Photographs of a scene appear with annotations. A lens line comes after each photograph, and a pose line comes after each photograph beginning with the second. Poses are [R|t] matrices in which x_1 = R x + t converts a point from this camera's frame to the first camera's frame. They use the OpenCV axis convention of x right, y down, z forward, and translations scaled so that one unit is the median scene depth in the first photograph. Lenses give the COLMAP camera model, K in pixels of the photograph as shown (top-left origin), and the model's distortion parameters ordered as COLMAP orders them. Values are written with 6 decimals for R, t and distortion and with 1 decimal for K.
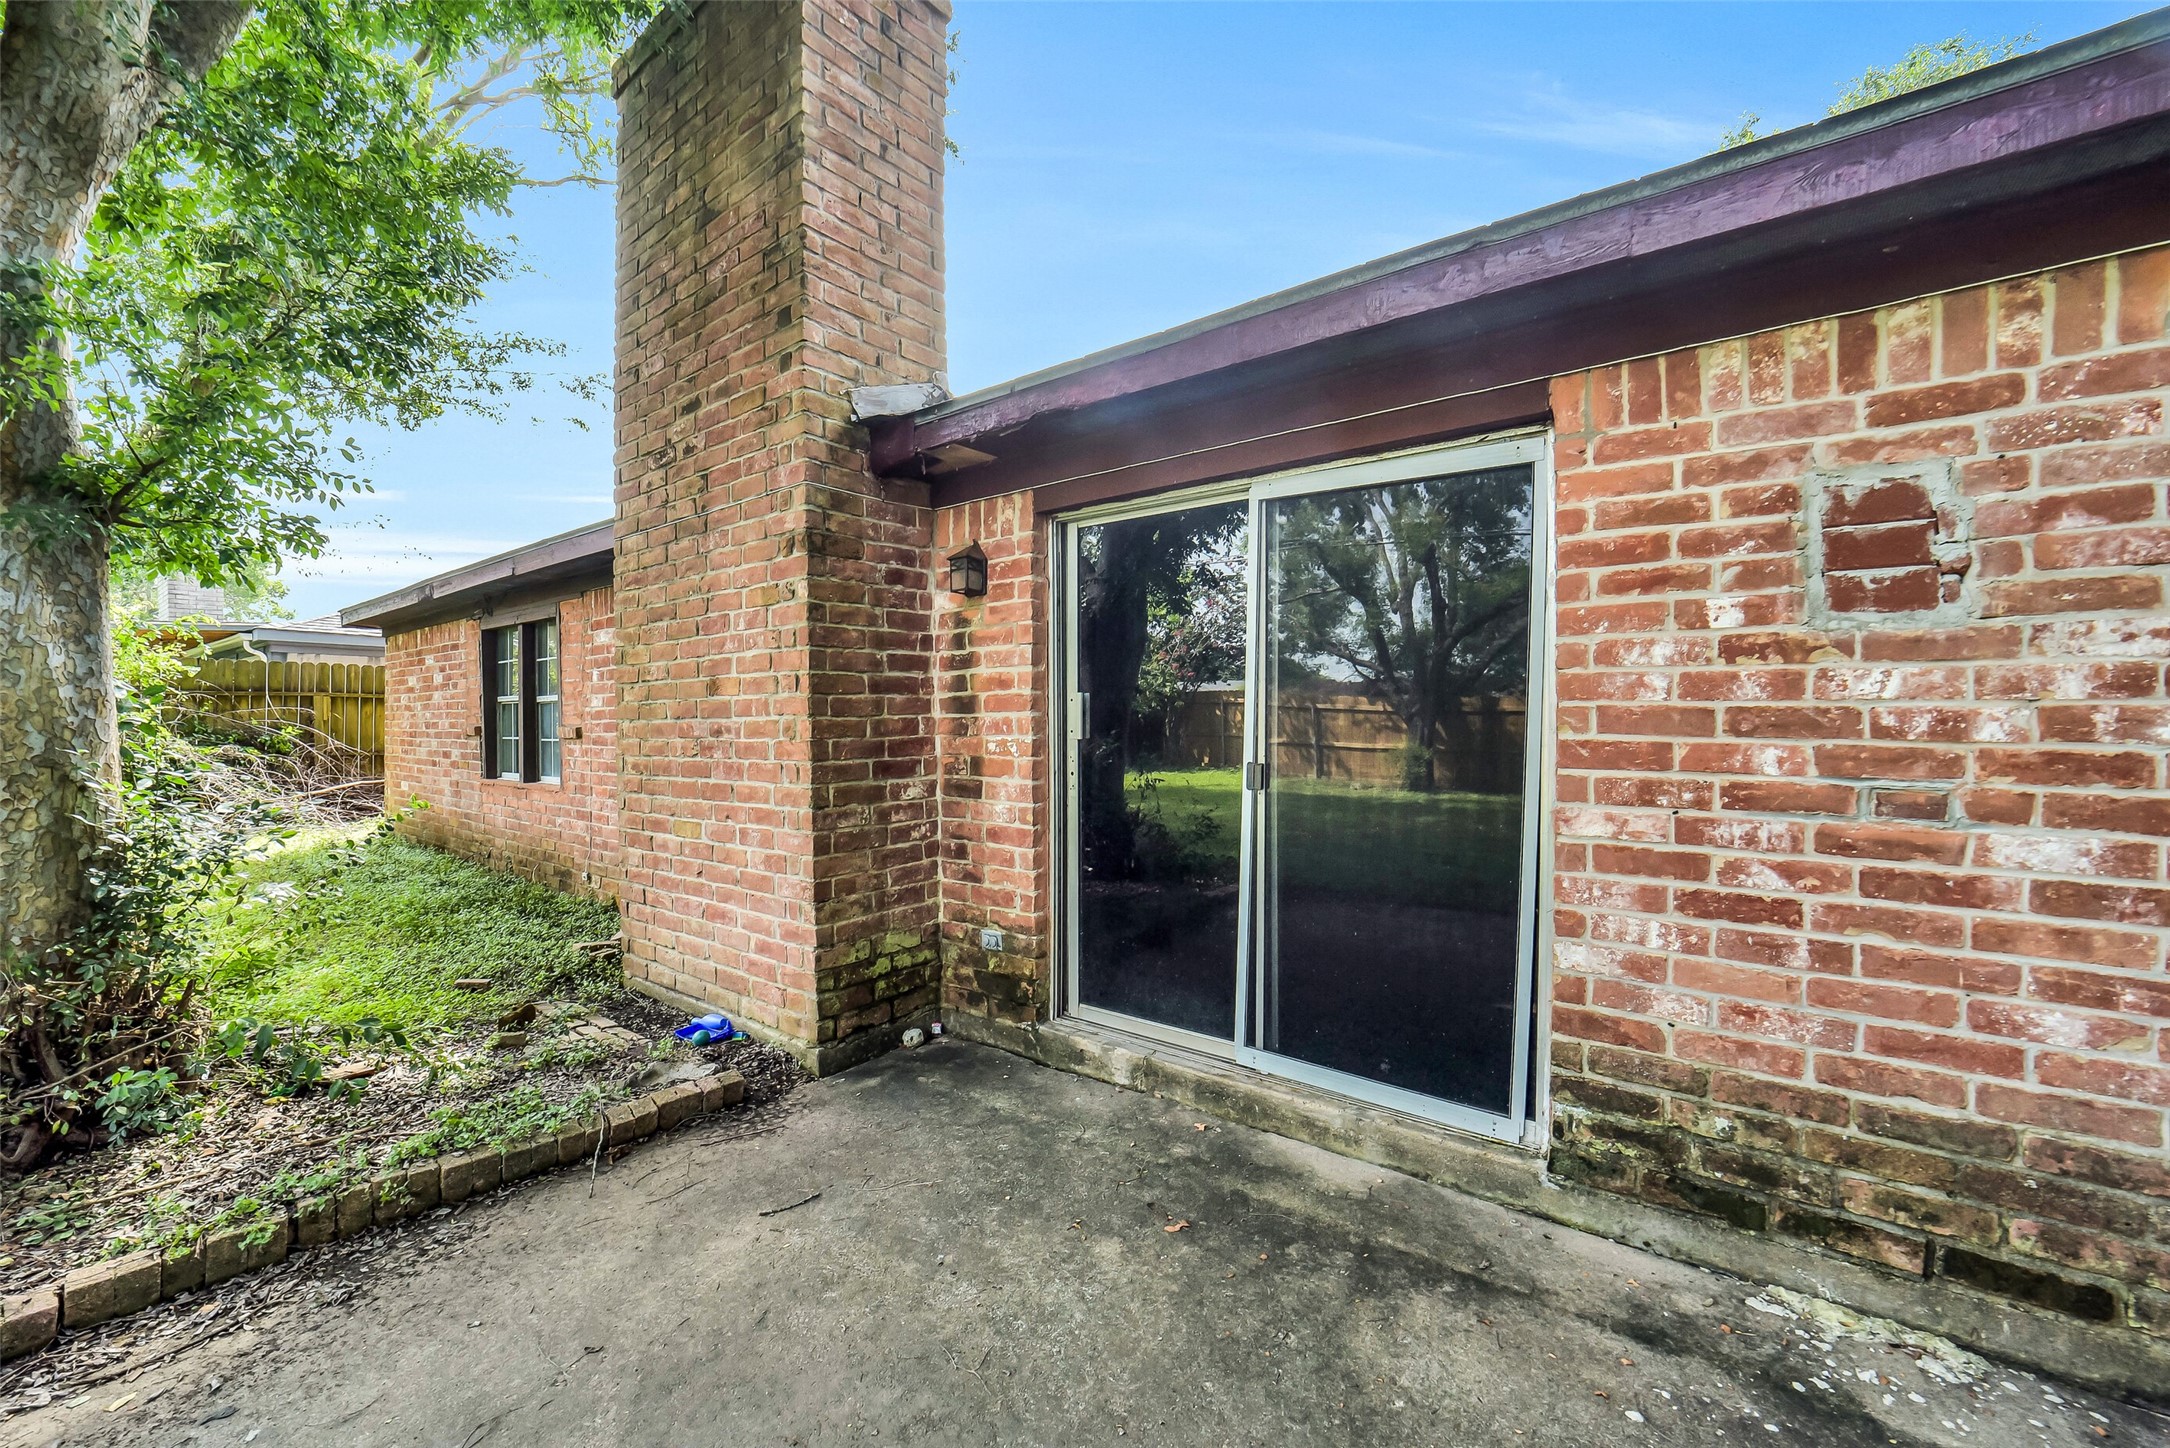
lens RADIAL K [[865.2, 0, 1085.0], [0, 865.2, 724.0], [0, 0, 1]] dist [-0.052252, 0.017003]
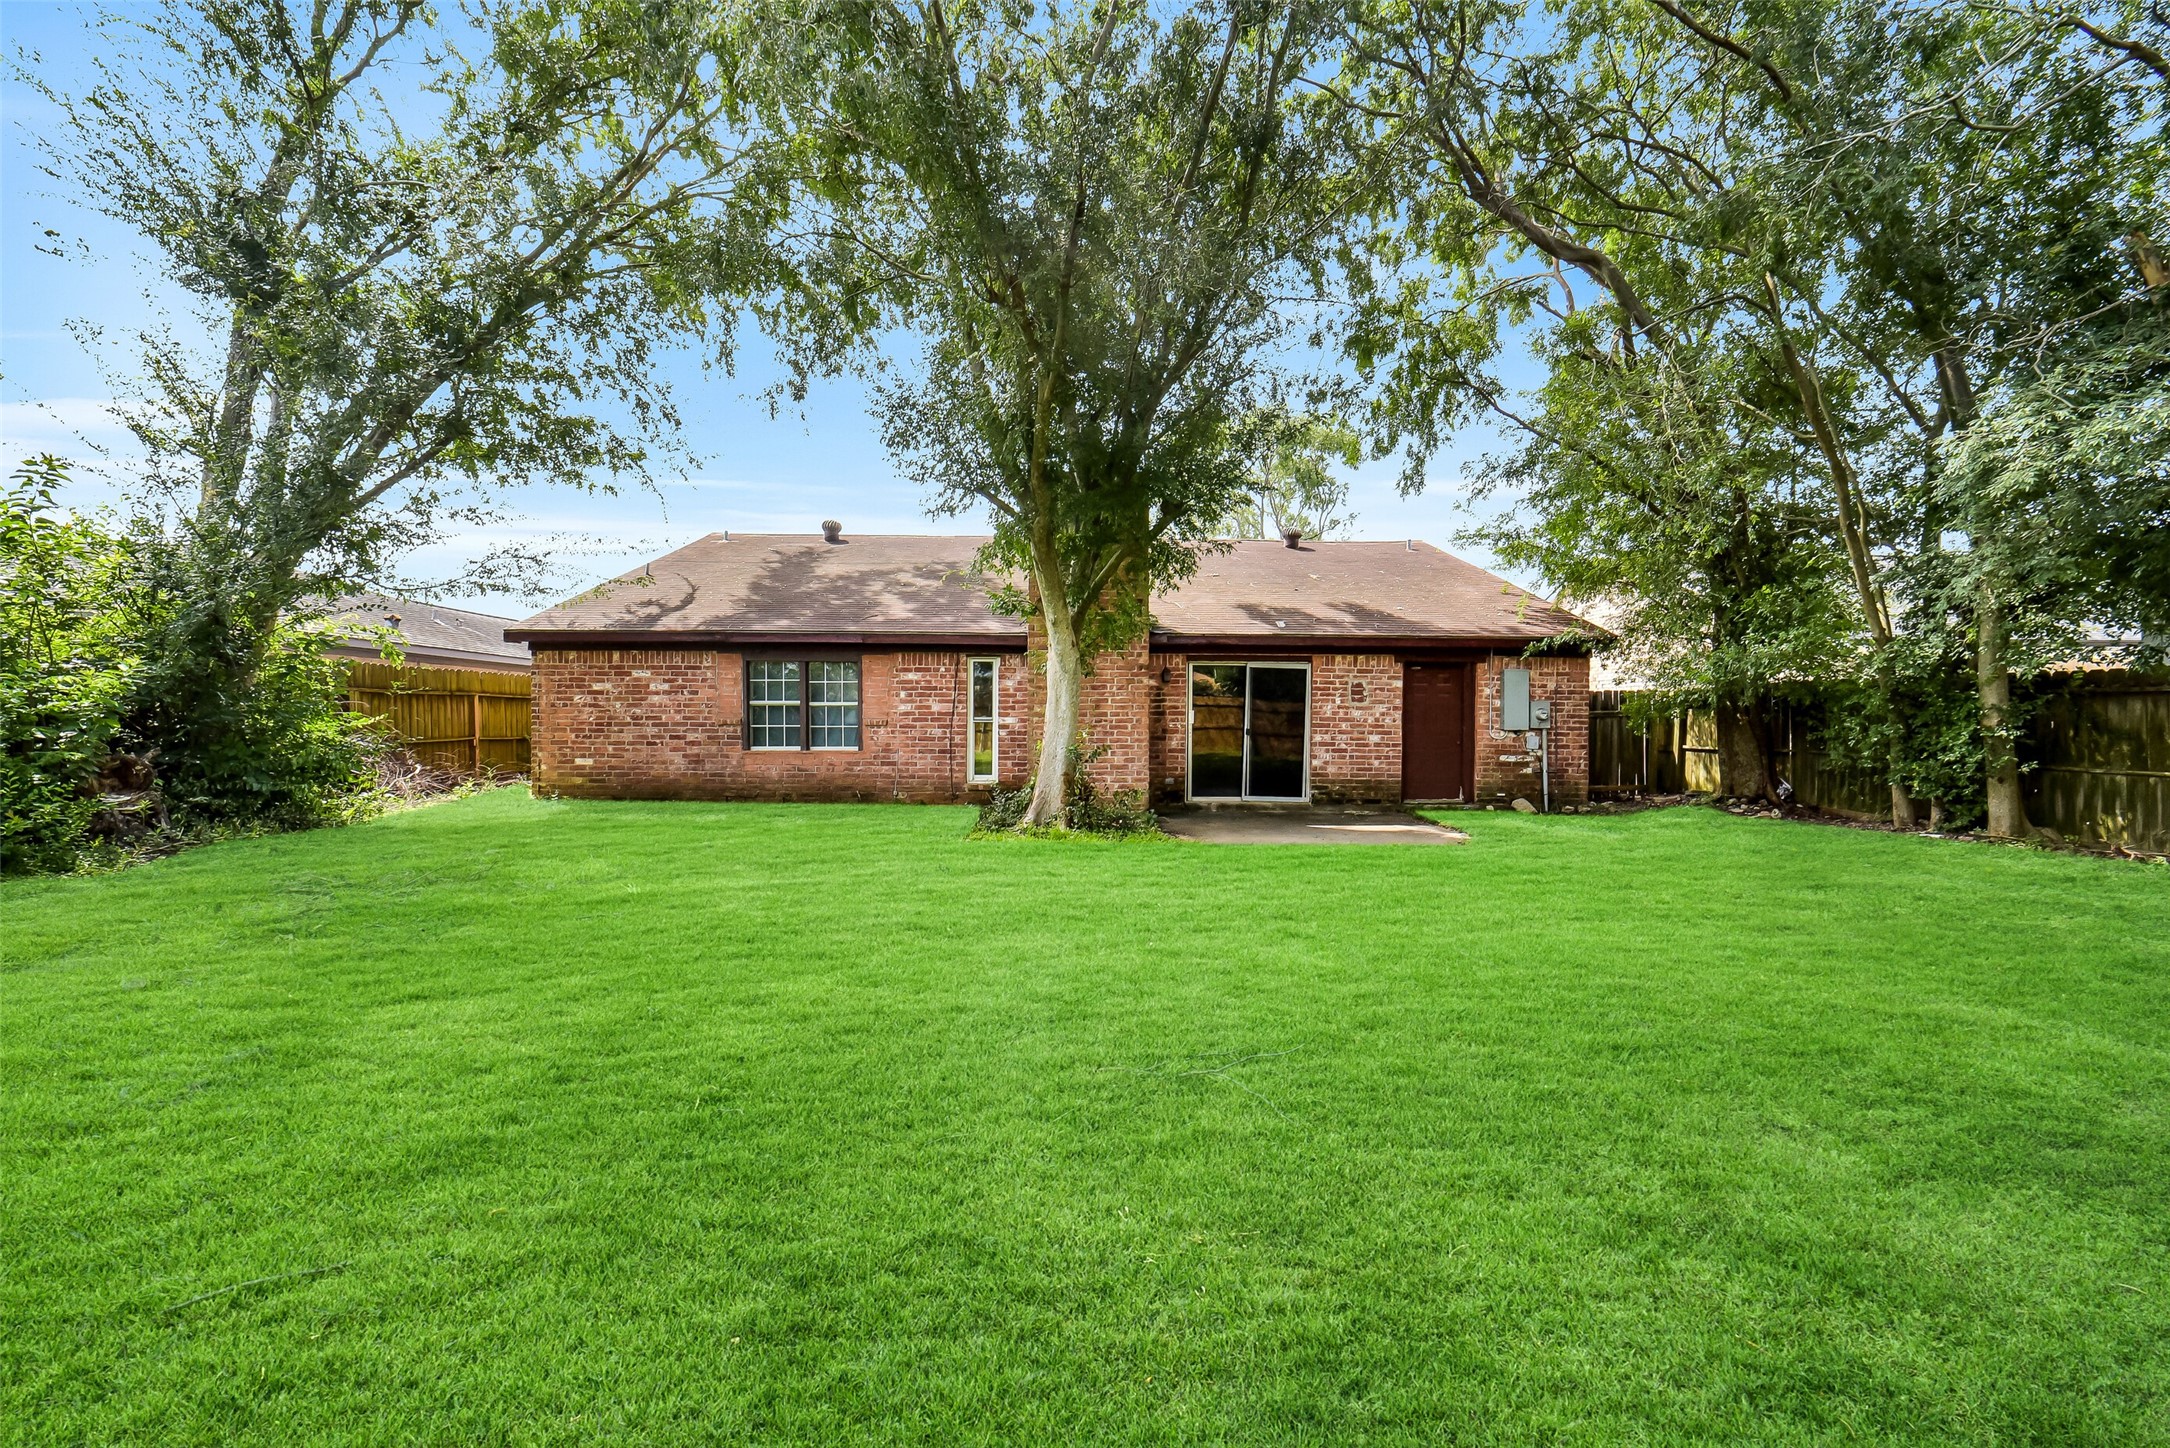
lens RADIAL K [[865.2, 0, 1085.0], [0, 865.2, 724.0], [0, 0, 1]] dist [-0.052252, 0.017003]
pose [[0.778022, -0.004199, 0.628223, -3.985125], [-0.005010, 0.999904, 0.012888, -0.035650], [-0.628217, -0.013175, 0.777927, -2.334547]]
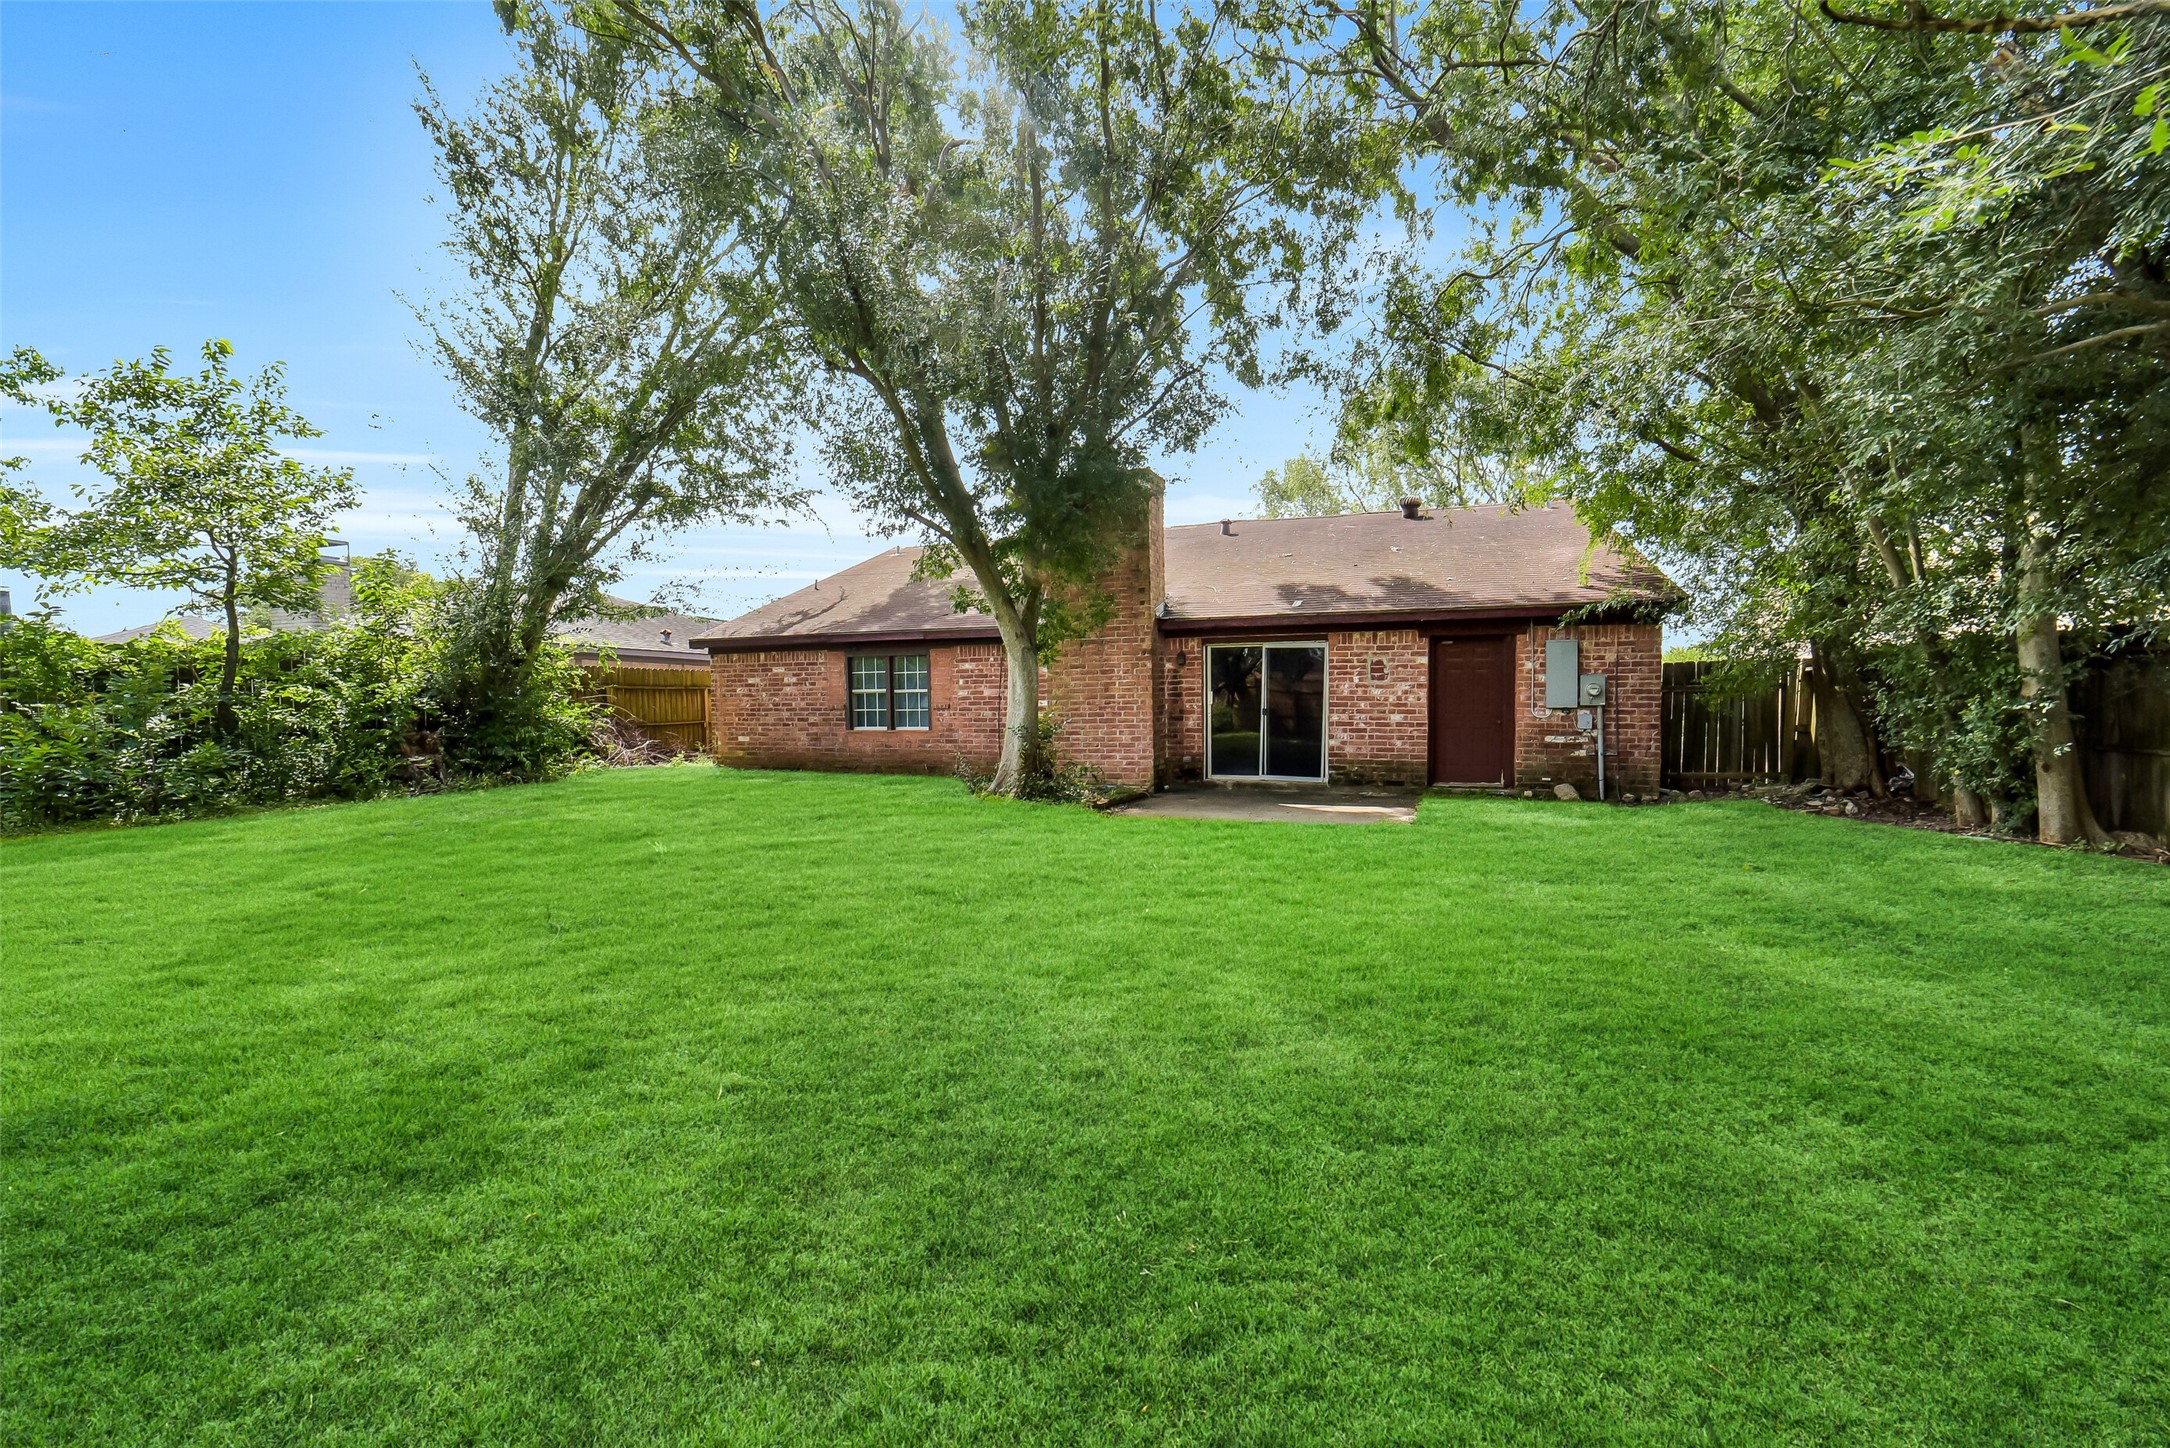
lens RADIAL K [[865.2, 0, 1085.0], [0, 865.2, 724.0], [0, 0, 1]] dist [-0.052252, 0.017003]
pose [[0.955426, -0.018095, 0.294676, -2.481041], [0.009487, 0.999486, 0.030617, -0.022915], [-0.295079, -0.026457, 0.955107, -3.680757]]
